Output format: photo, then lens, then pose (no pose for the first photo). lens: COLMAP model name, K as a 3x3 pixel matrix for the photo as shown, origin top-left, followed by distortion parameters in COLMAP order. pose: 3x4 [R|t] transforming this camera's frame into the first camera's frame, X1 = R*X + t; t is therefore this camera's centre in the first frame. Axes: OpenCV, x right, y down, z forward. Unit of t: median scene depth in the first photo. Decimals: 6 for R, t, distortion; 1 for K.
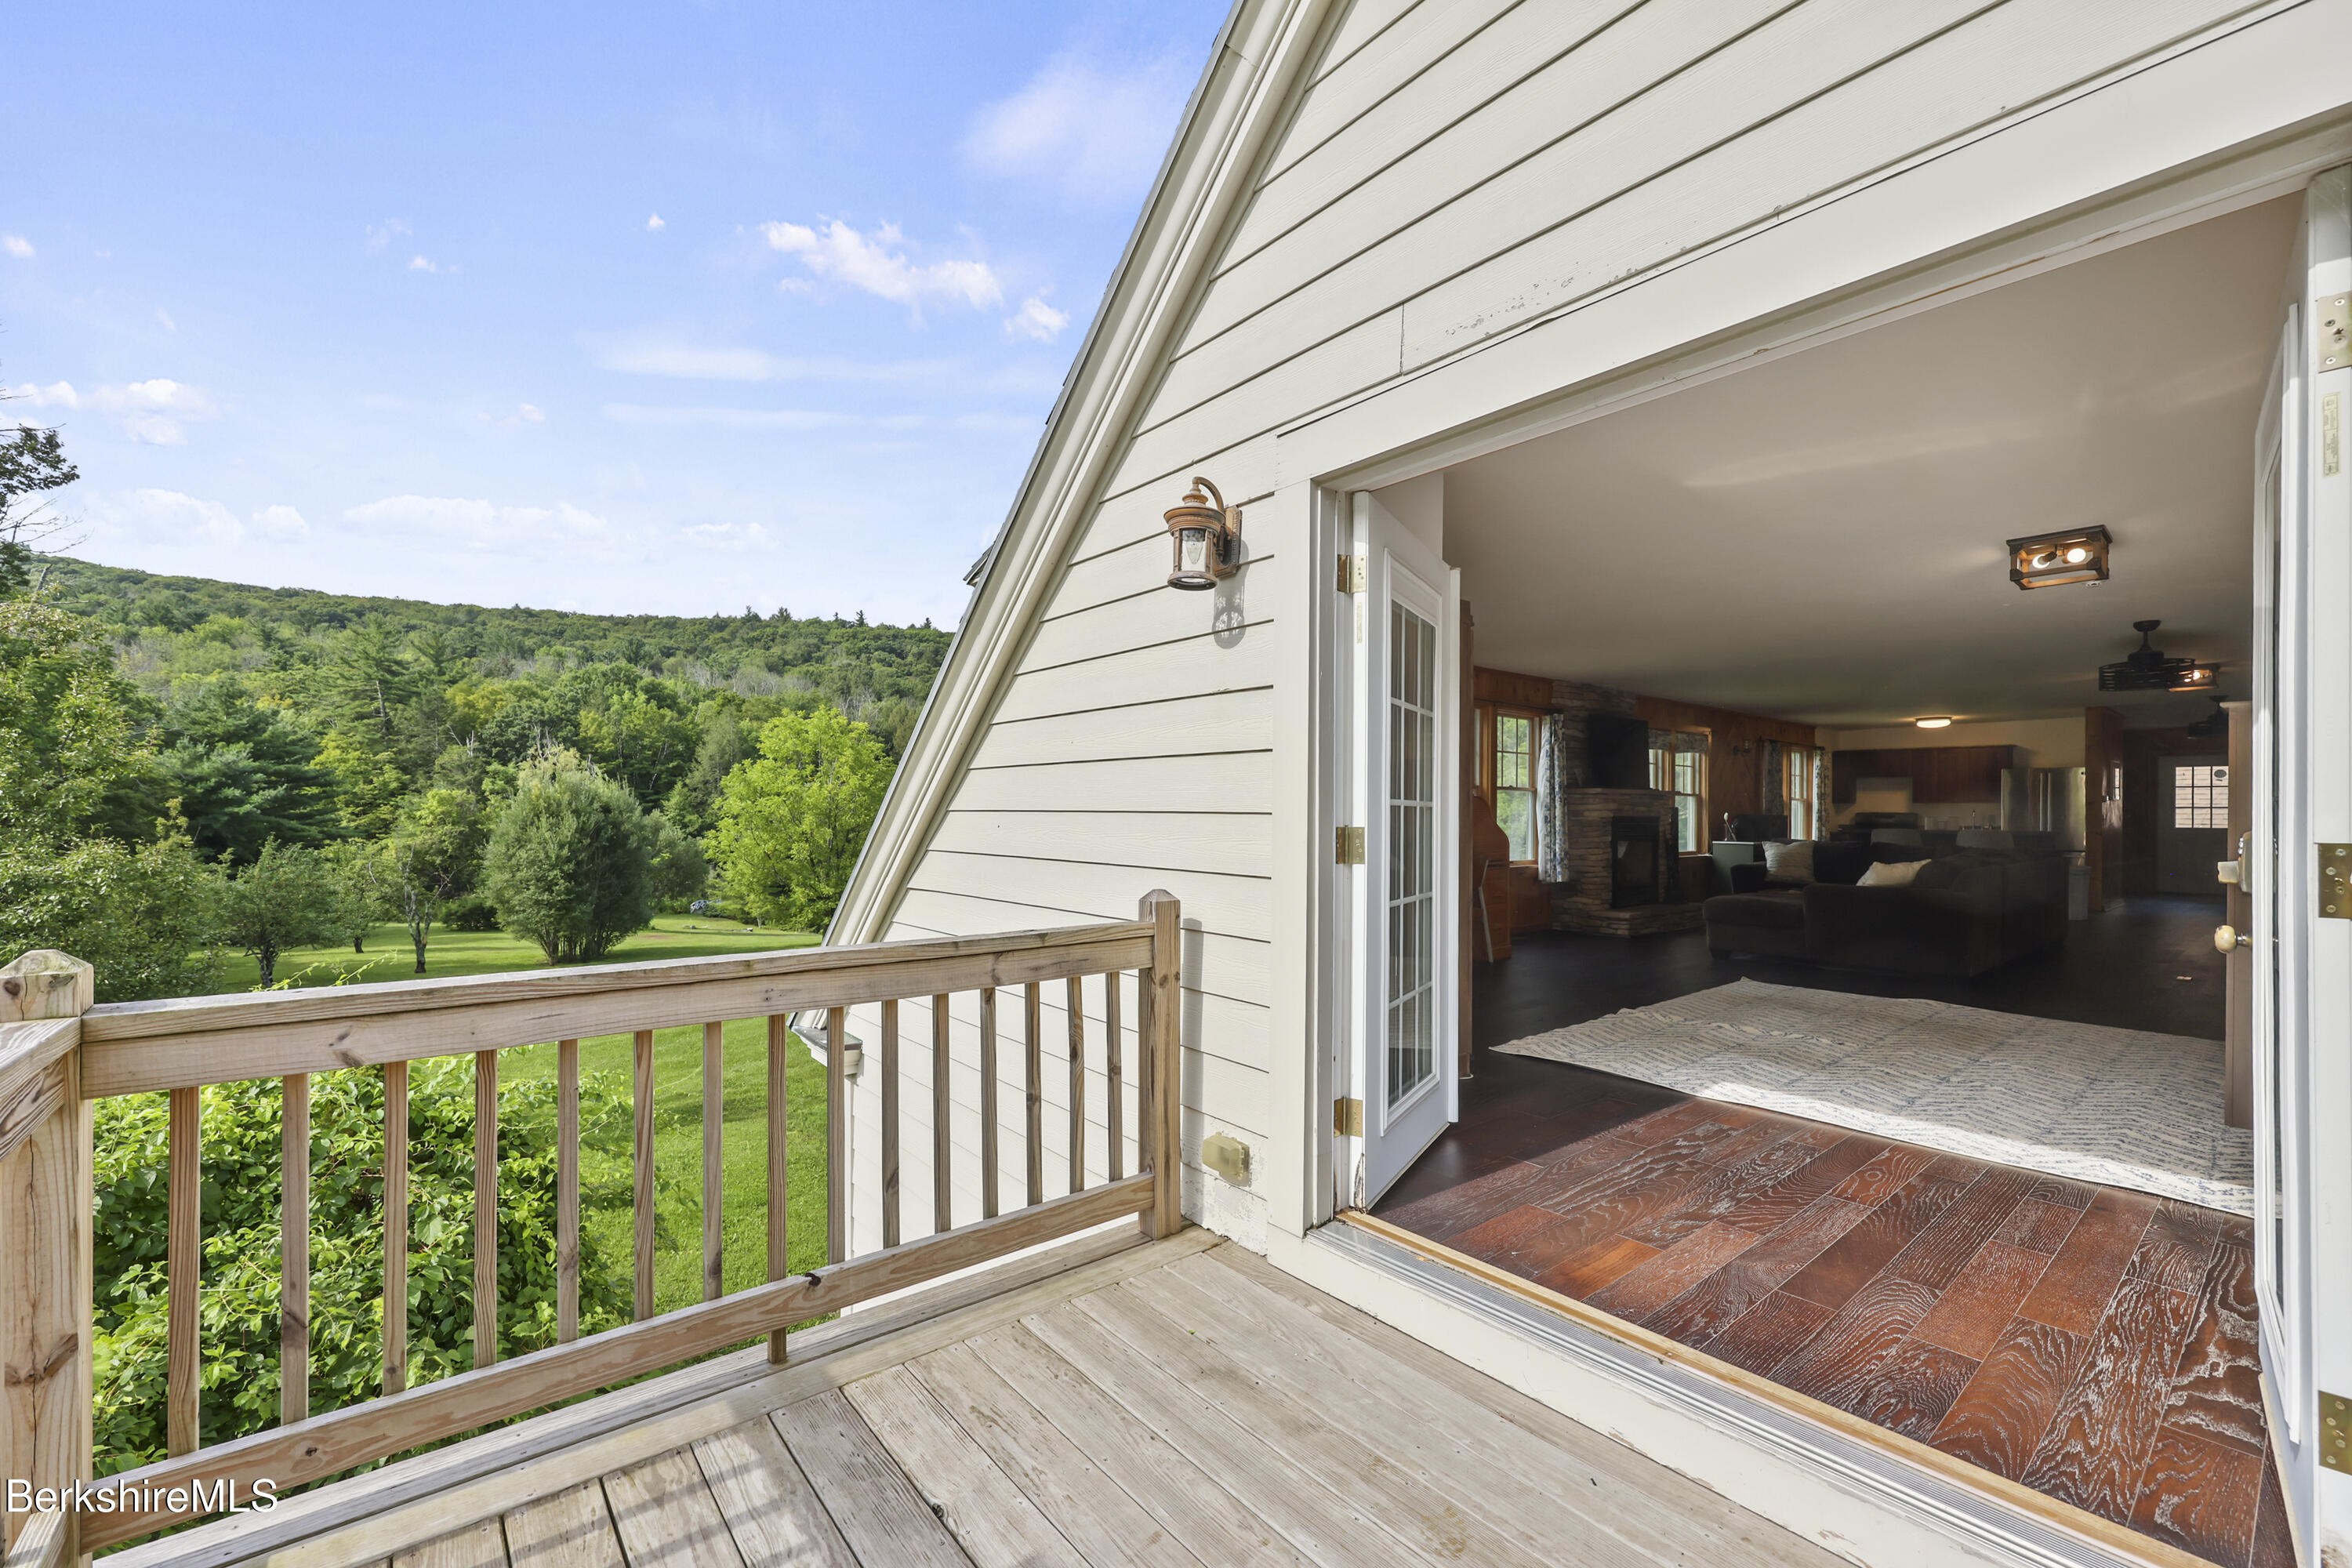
lens RADIAL K [[963.2, 0, 1174.2], [0, 963.2, 814.6], [0, 0, 1]] dist [-0.004466, -0.000143]
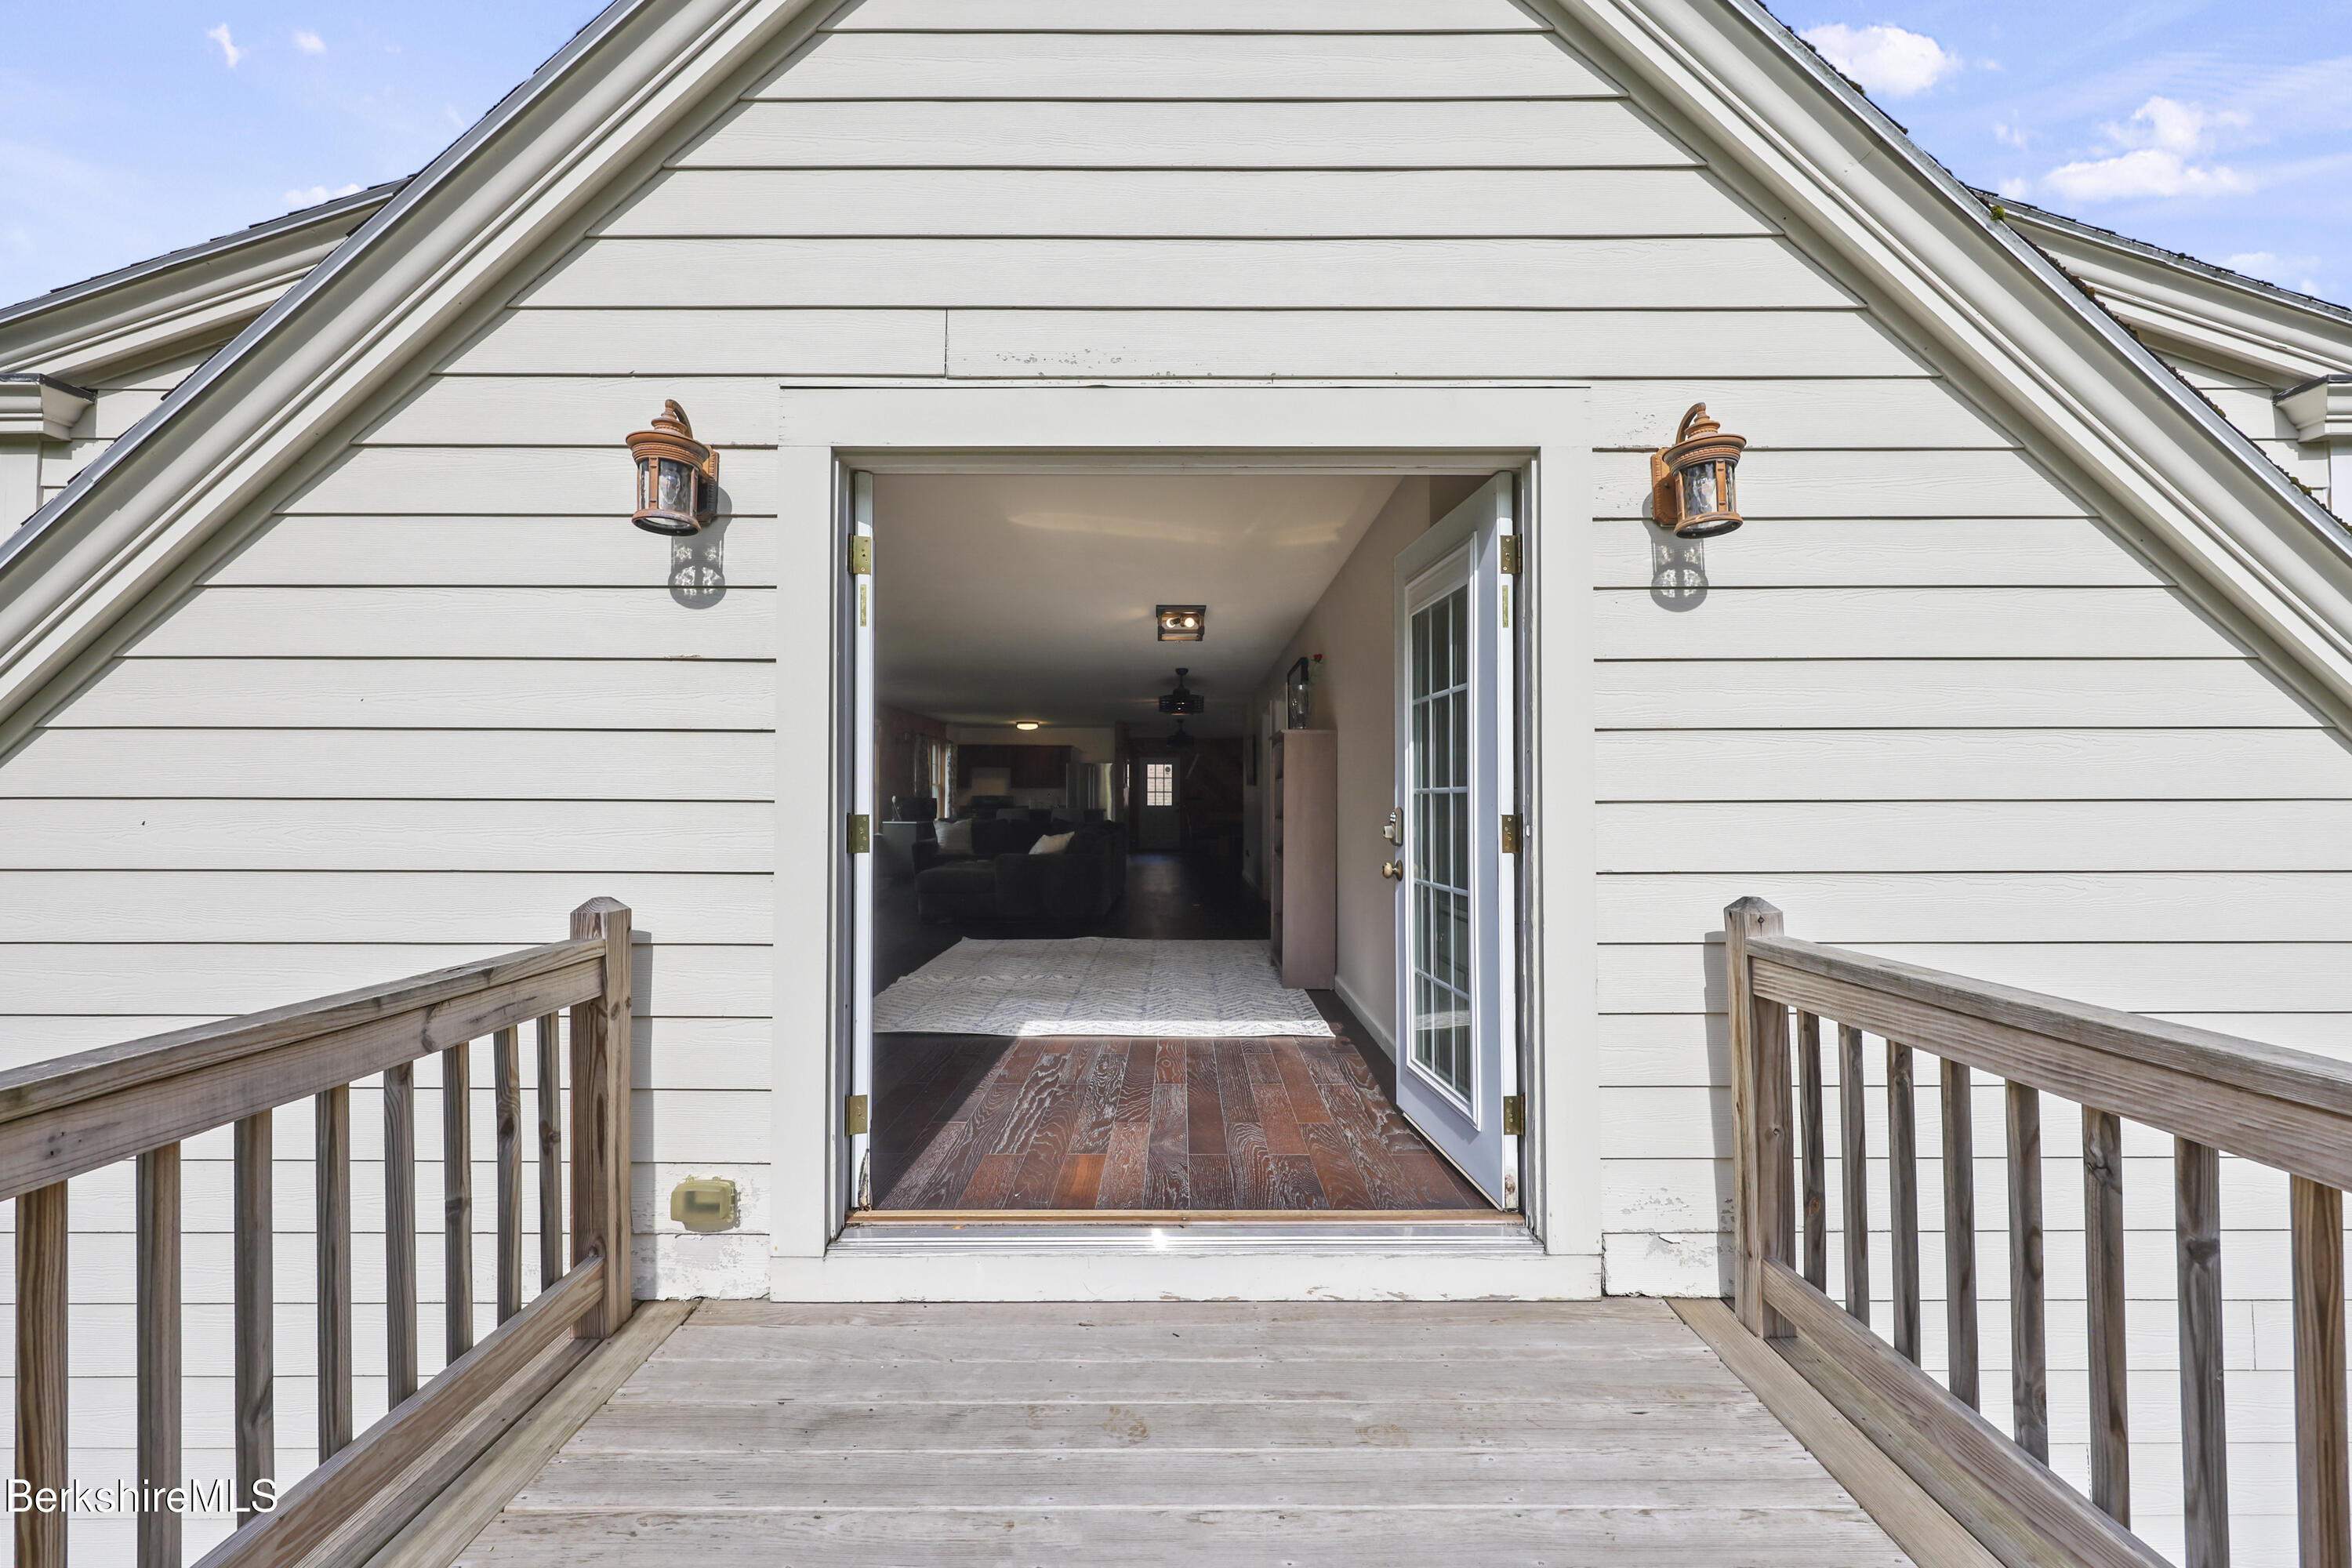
lens RADIAL K [[957.8, 0, 1181.7], [0, 957.8, 791.9], [0, 0, 1]] dist [-0.002130, -0.000019]
pose [[0.627744, 0.001619, 0.778418, -0.336288], [0.002504, 0.999988, -0.004099, -0.005210], [-0.778416, 0.004523, 0.627732, 0.131038]]
